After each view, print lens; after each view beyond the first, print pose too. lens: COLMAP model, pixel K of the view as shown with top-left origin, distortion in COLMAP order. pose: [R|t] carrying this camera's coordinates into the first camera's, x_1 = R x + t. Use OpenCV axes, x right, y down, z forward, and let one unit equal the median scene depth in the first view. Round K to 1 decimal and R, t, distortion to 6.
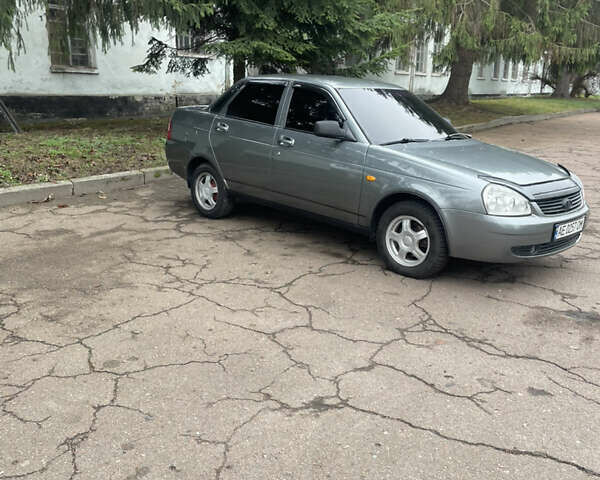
lens RADIAL K [[602.9, 0, 300.0], [0, 602.9, 240.0], [0, 0, 1]] dist [0.095665, -0.008749]
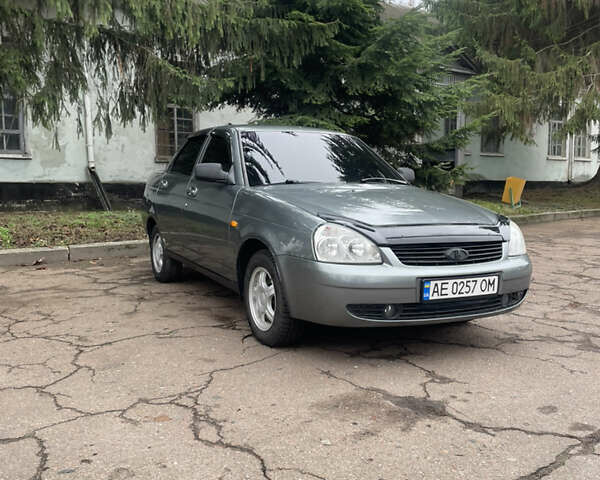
lens RADIAL K [[602.9, 0, 300.0], [0, 602.9, 240.0], [0, 0, 1]] dist [0.095665, -0.008749]
pose [[0.954568, 0.003137, -0.297975, 0.437728], [-0.051106, 0.986852, -0.153331, 0.042704], [0.293577, 0.161594, 0.942179, 0.227152]]
